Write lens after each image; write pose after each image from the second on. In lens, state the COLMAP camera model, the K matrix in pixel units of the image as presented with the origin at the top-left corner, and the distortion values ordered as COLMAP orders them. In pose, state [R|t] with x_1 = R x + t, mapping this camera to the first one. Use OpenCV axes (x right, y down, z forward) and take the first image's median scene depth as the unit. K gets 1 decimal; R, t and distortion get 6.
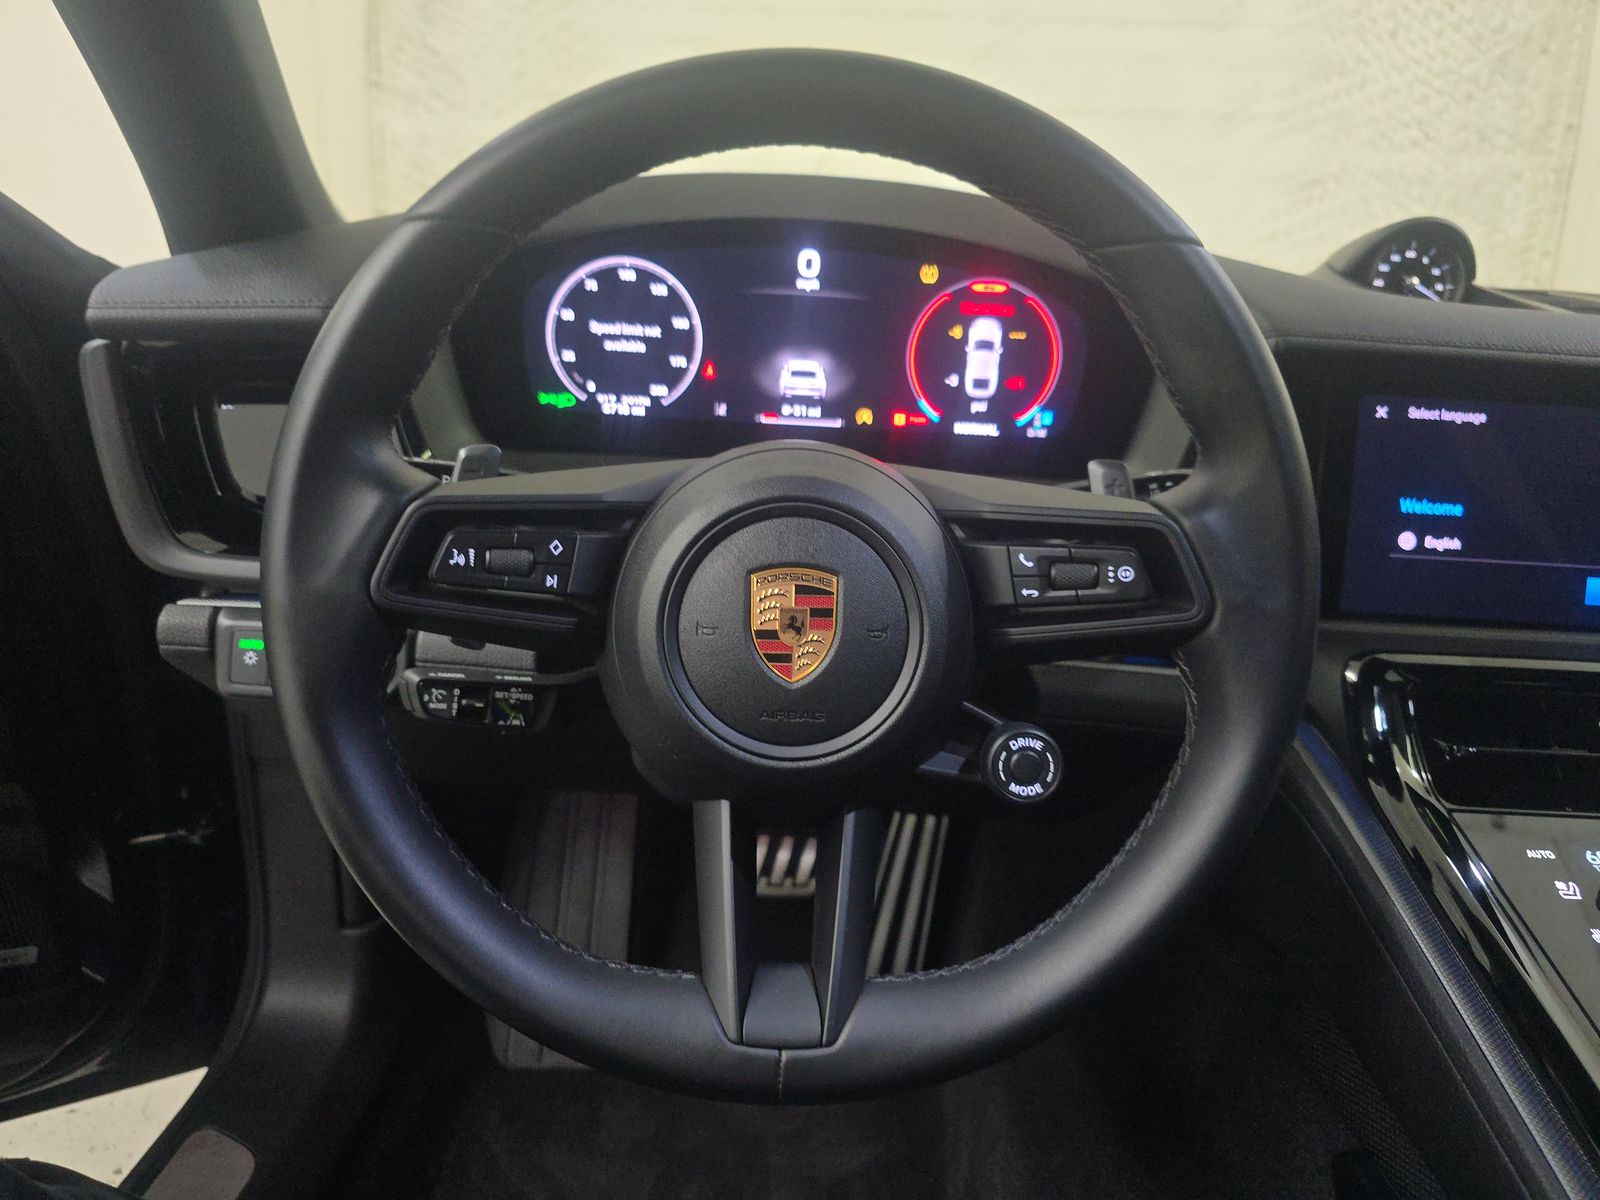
lens RADIAL K [[1081.7, 0, 798.7], [0, 1081.7, 606.7], [0, 0, 1]] dist [0.027596, -0.022355]
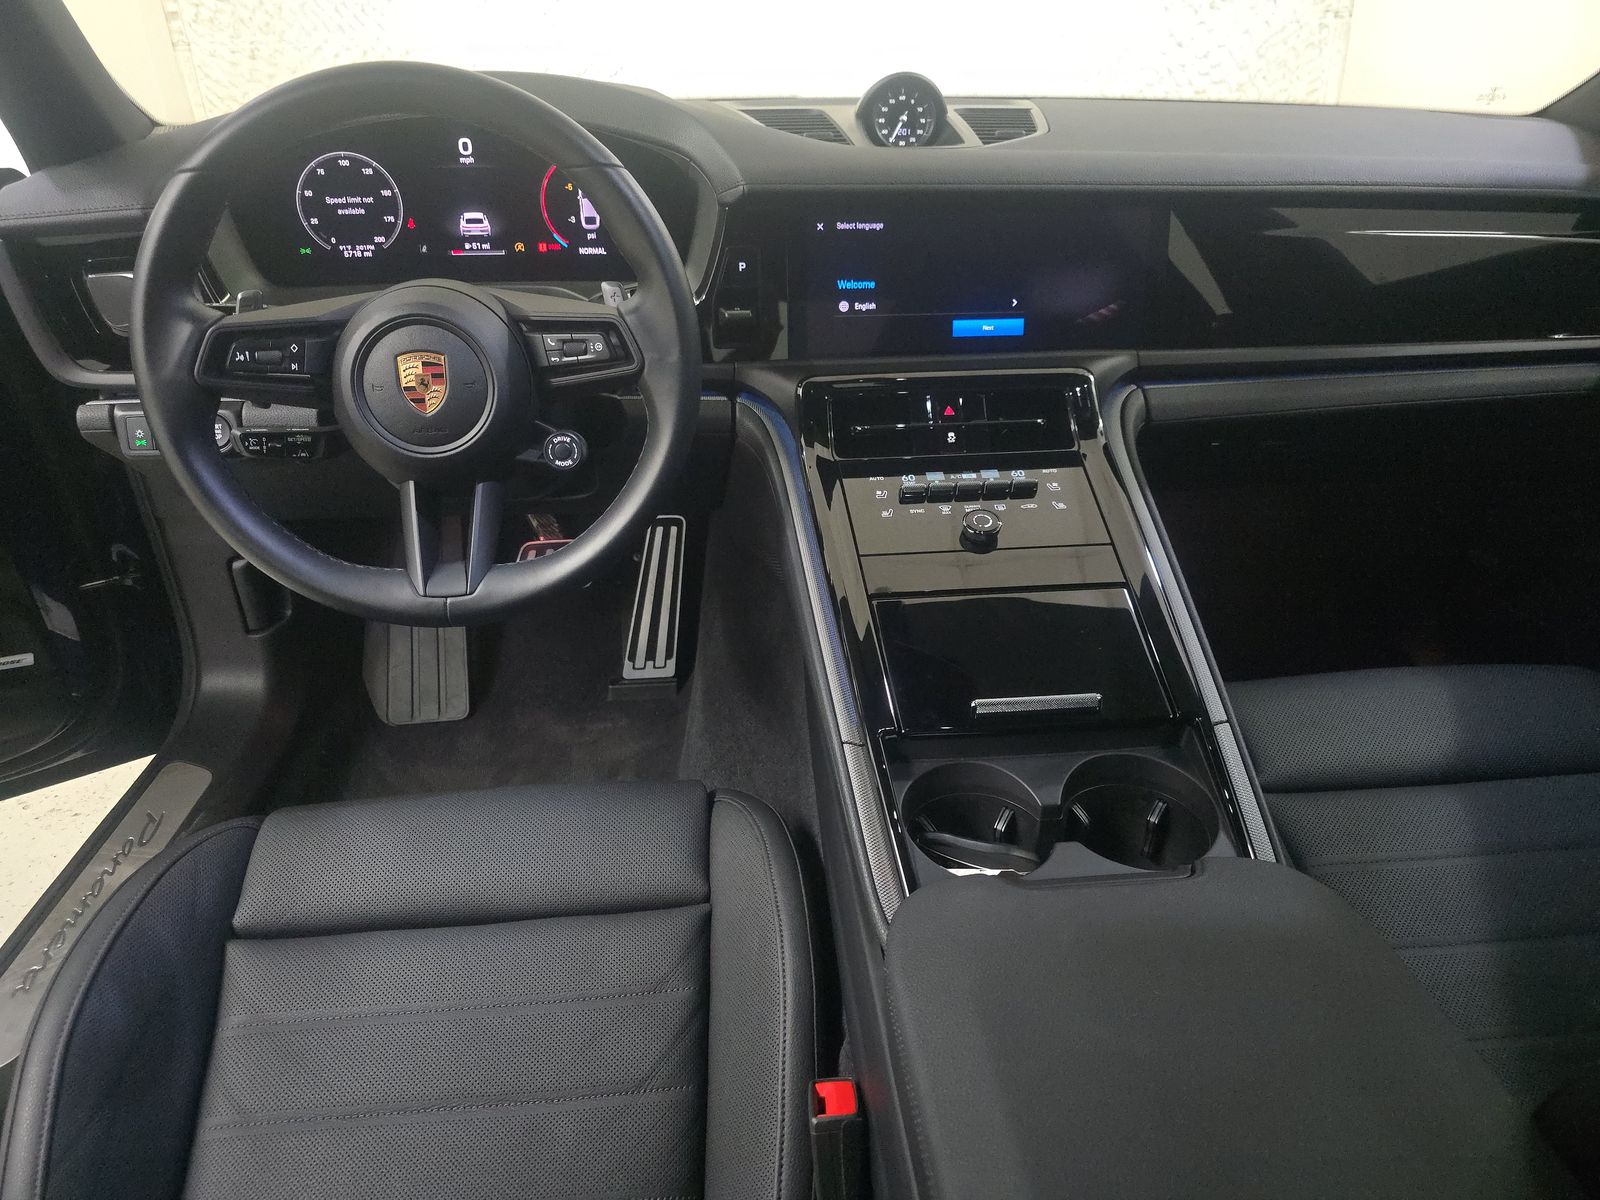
lens RADIAL K [[1081.7, 0, 791.9], [0, 1081.7, 595.3], [0, 0, 1]] dist [0.027596, -0.022355]
pose [[0.994848, -0.089103, 0.048360, 0.339243], [0.078223, 0.978085, 0.192951, 0.042555], [-0.064492, -0.188174, 0.980016, -0.653858]]
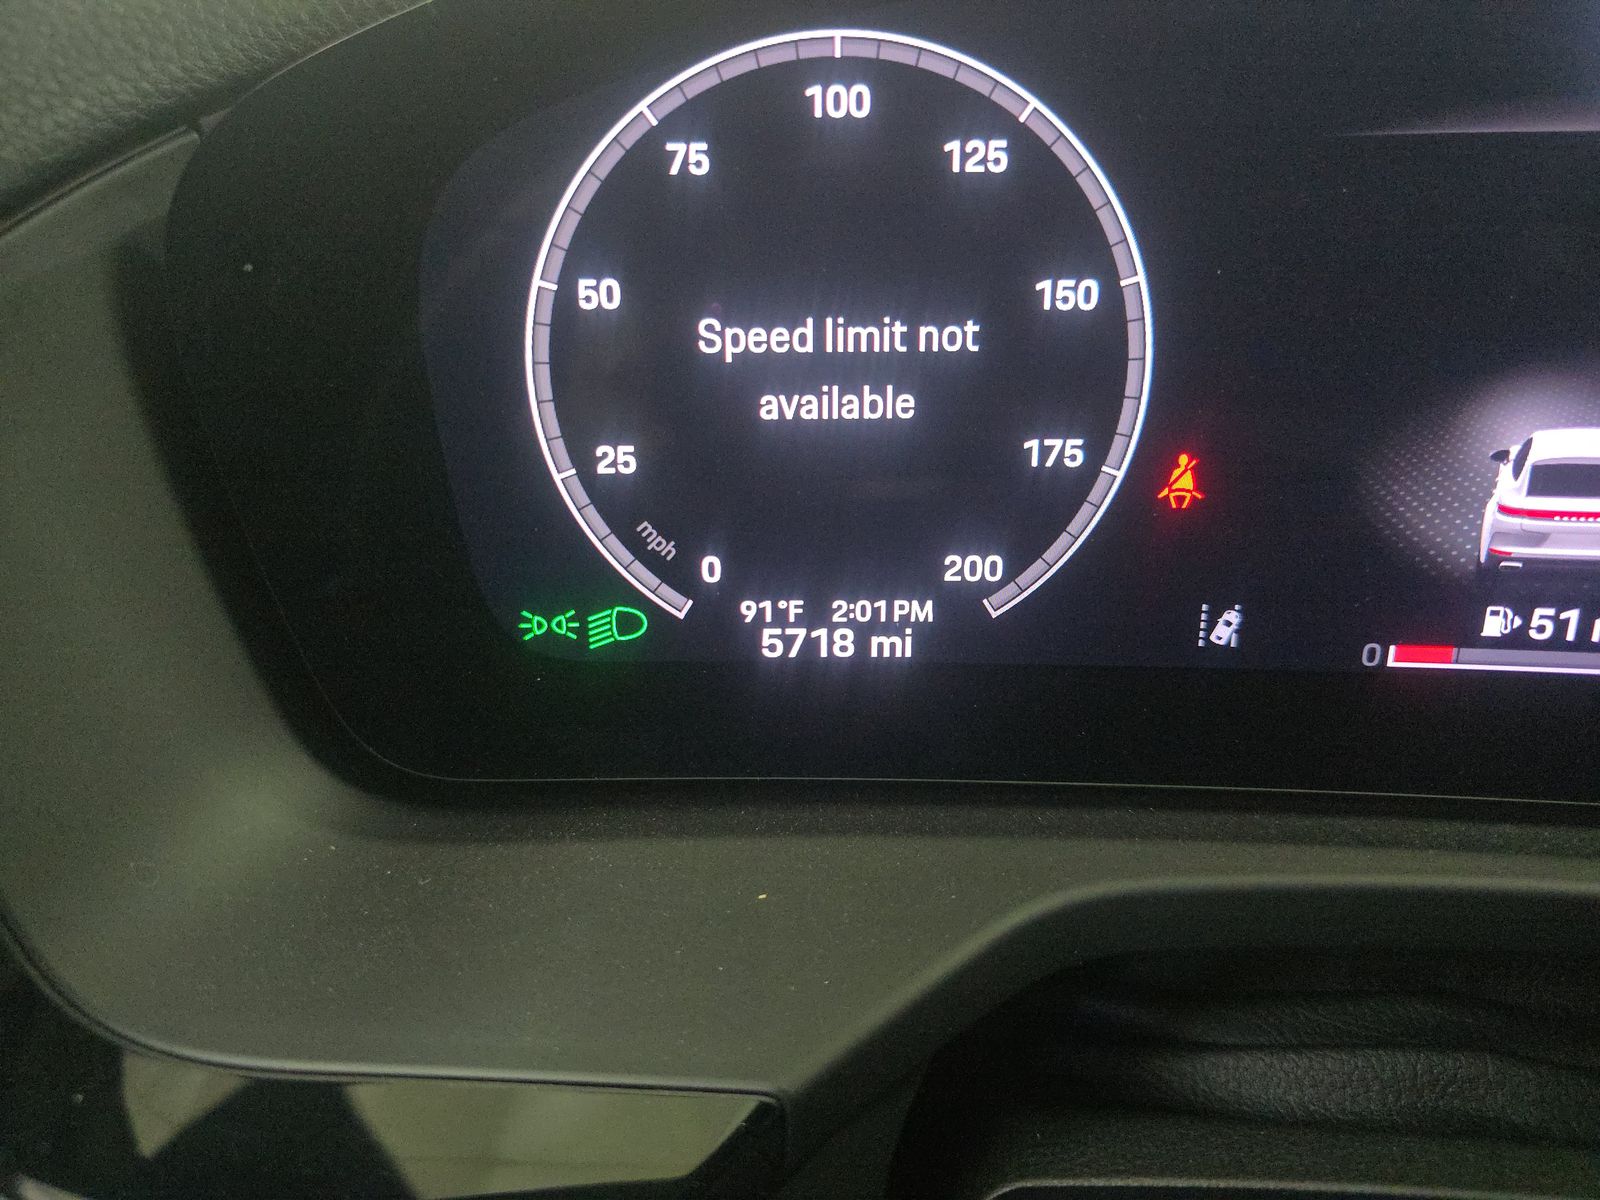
lens RADIAL K [[1081.7, 0, 803.5], [0, 1081.7, 594.0], [0, 0, 1]] dist [0.027596, -0.022355]
pose [[0.986930, -0.015064, -0.160442, -0.130417], [0.029628, 0.995612, 0.088768, -0.221789], [0.158401, -0.092361, 0.983046, 0.760852]]
